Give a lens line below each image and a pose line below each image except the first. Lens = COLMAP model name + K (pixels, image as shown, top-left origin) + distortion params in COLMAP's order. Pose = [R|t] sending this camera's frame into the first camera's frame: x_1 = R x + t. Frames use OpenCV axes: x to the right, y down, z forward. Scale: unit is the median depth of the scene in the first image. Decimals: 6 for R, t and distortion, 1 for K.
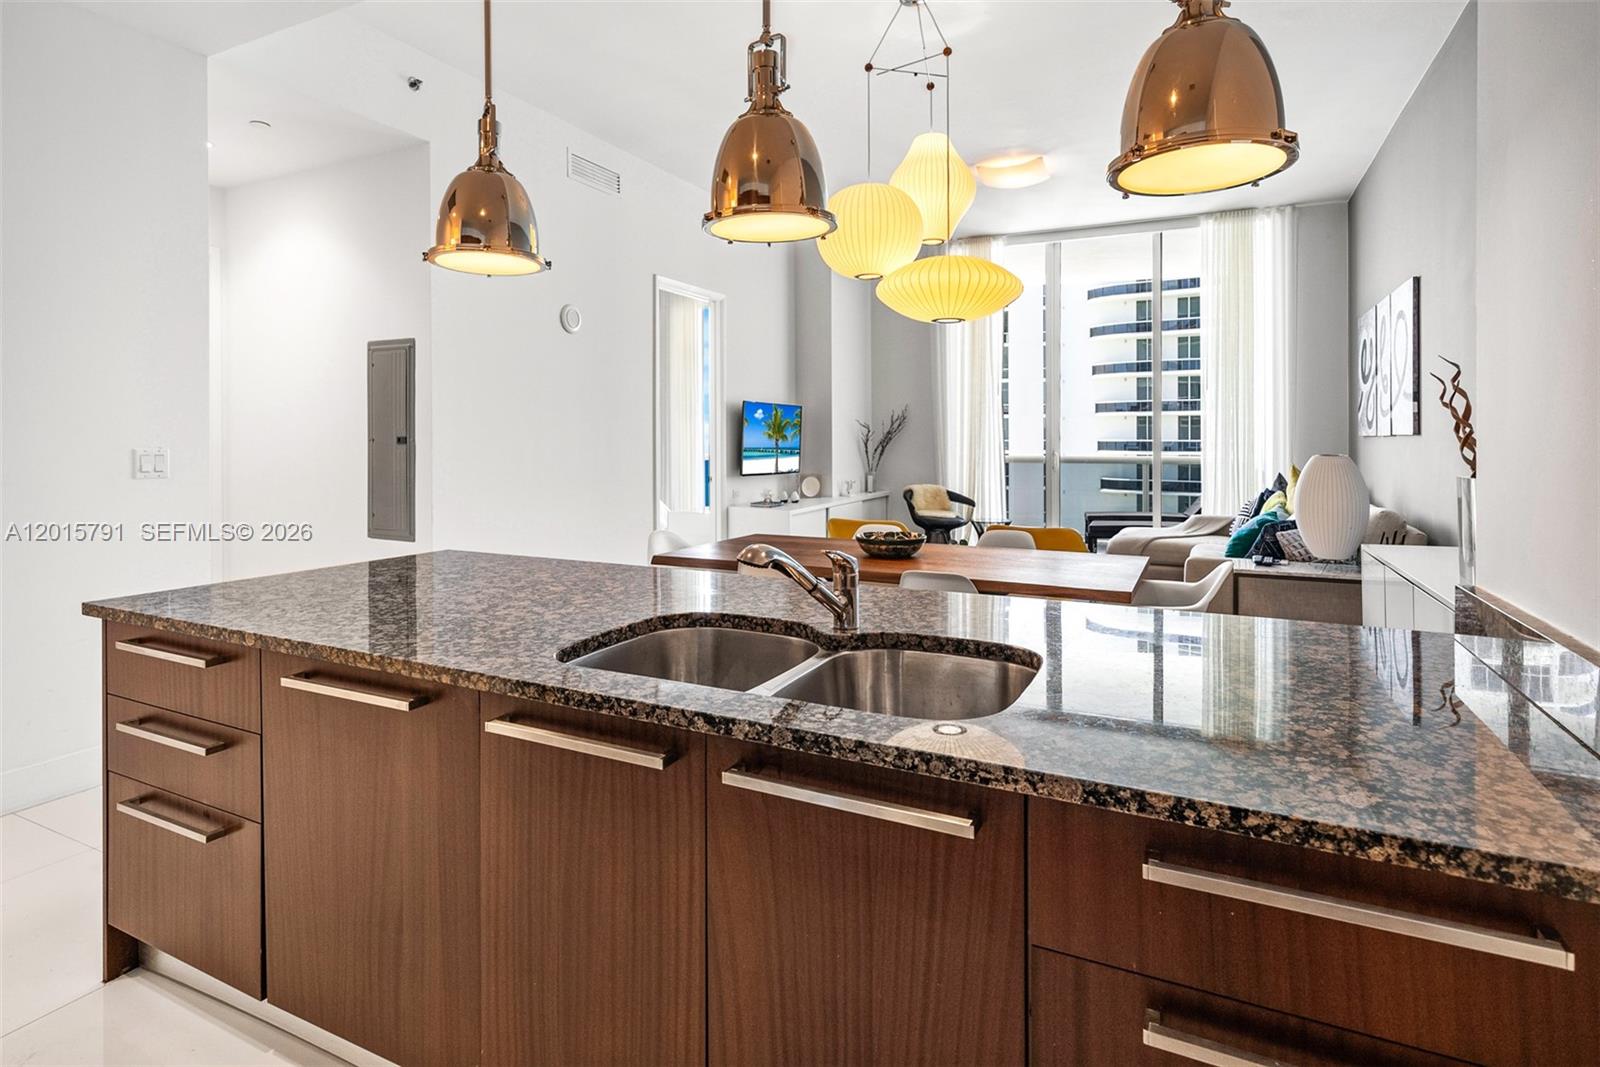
lens RADIAL K [[824.6, 0, 808.8], [0, 824.6, 479.5], [0, 0, 1]] dist [-0.003222, 0.000614]
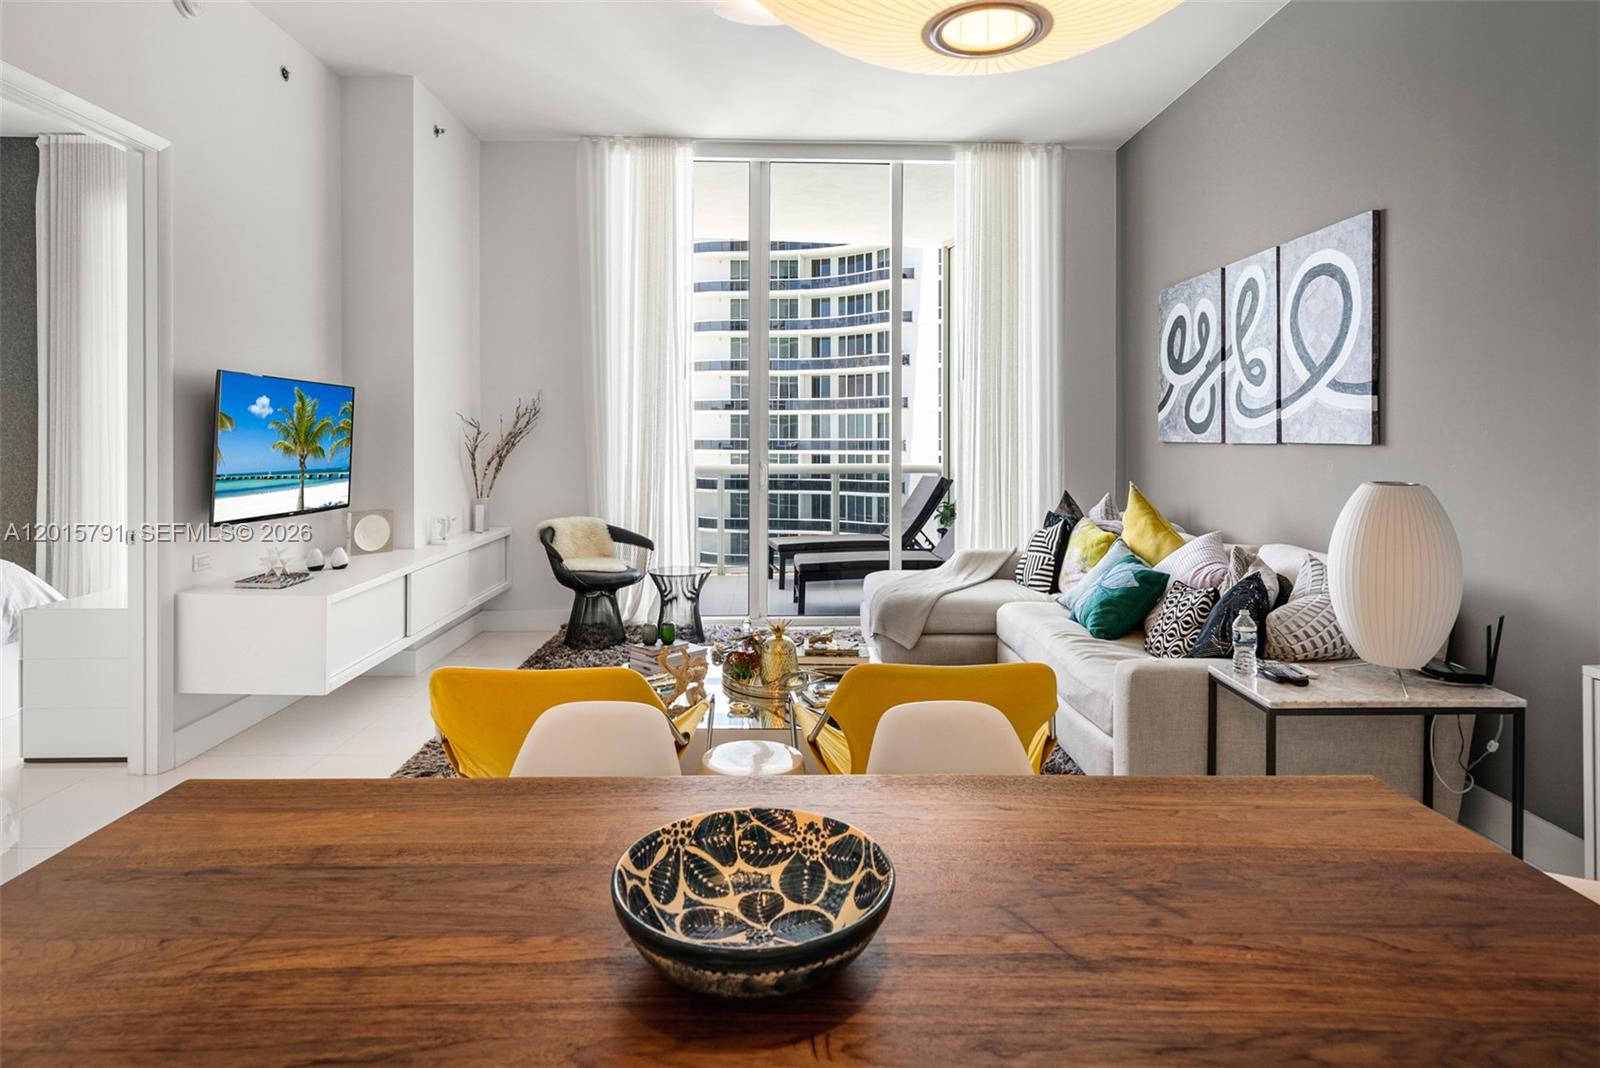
lens RADIAL K [[870.8, 0, 797.0], [0, 870.8, 435.0], [0, 0, 1]] dist [0.000955, 0.000849]
pose [[0.895816, 0.000088, 0.444426, -0.005960], [0.022519, 0.998706, -0.045588, -0.073133], [-0.443855, 0.050847, 0.894655, 1.046607]]
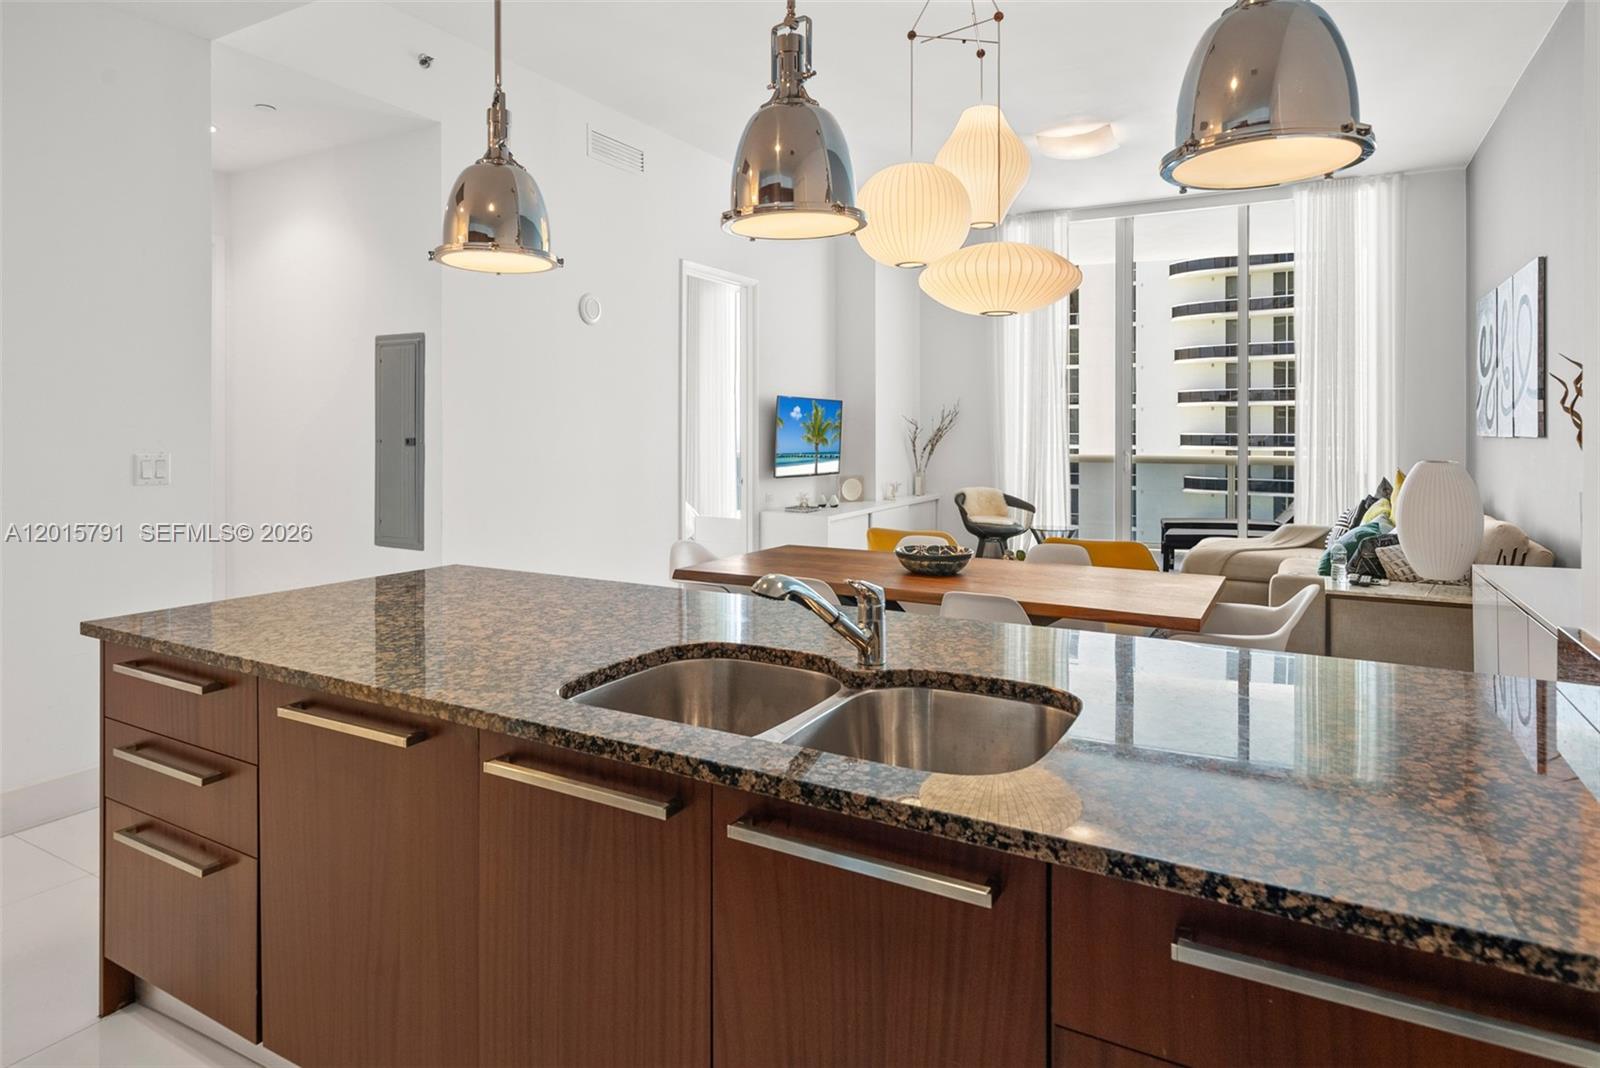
lens RADIAL K [[912.6, 0, 805.2], [0, 912.6, 472.9], [0, 0, 1]] dist [-0.003222, 0.000732]
pose [[0.998500, 0.003534, -0.054638, 0.018229], [-0.003684, 0.999990, -0.002645, -0.020646], [0.054628, 0.002843, 0.998503, -0.015945]]
